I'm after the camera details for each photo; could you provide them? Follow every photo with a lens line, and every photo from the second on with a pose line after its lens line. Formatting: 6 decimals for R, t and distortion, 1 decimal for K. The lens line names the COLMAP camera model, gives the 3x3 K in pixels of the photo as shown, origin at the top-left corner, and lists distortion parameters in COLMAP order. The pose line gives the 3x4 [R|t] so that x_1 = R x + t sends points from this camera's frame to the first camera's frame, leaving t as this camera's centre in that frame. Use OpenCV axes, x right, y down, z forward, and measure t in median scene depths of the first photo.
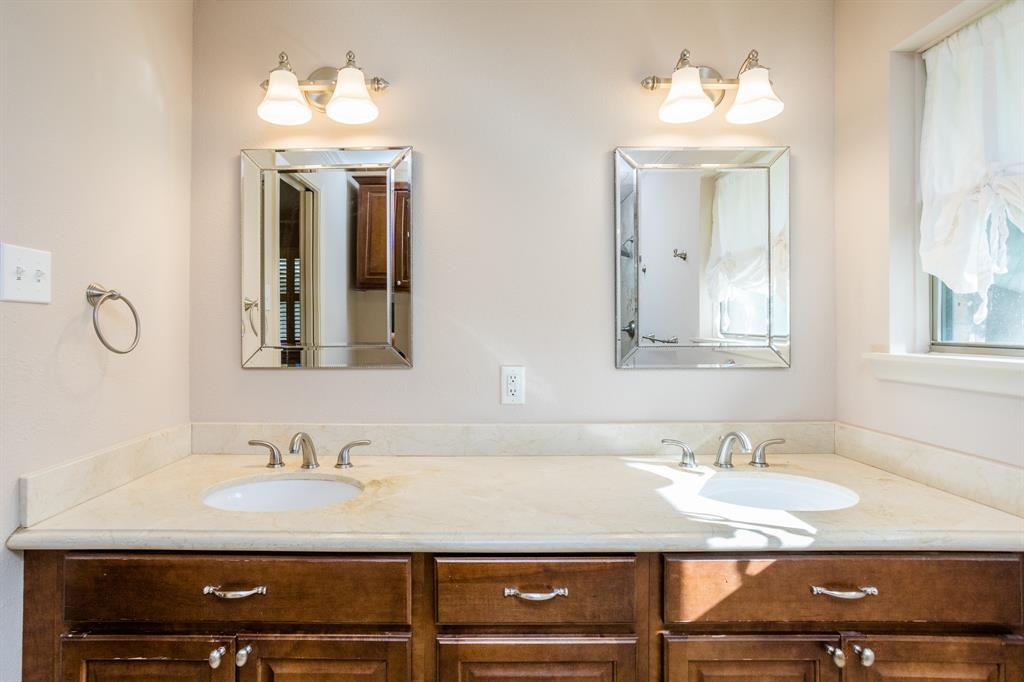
lens RADIAL K [[546.2, 0, 511.7], [0, 546.2, 314.5], [0, 0, 1]] dist [-0.050532, 0.047688]
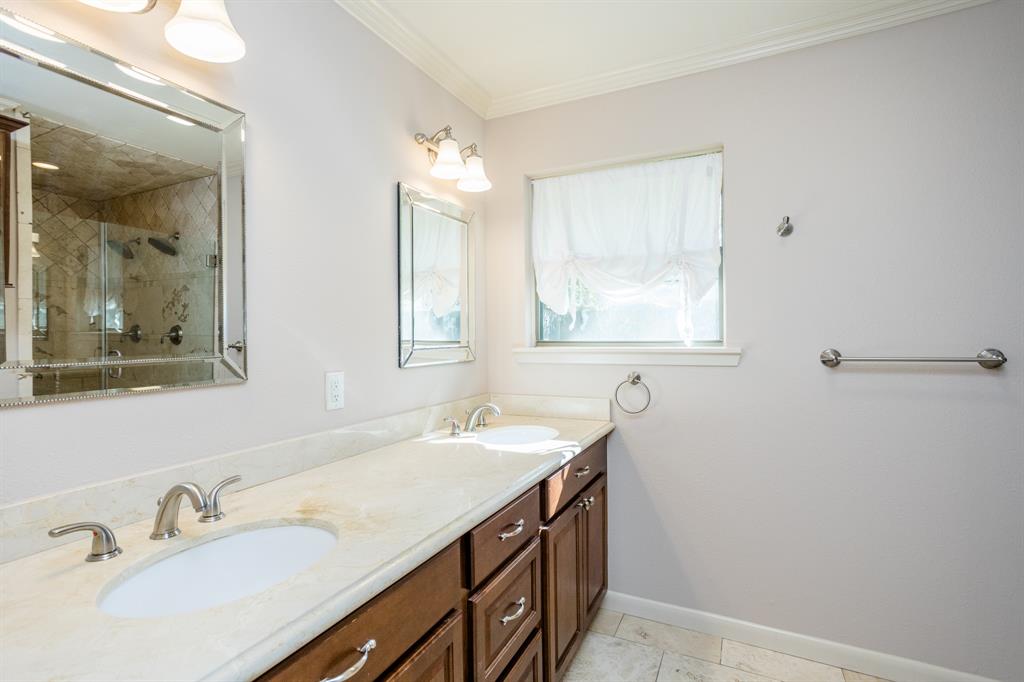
lens RADIAL K [[498.4, 0, 510.8], [0, 498.4, 326.5], [0, 0, 1]] dist [-0.068968, 0.032079]
pose [[0.444865, 0.010524, 0.895536, -0.735415], [-0.010977, 0.999920, -0.006298, 0.013875], [-0.895530, -0.007028, 0.444945, 0.326733]]
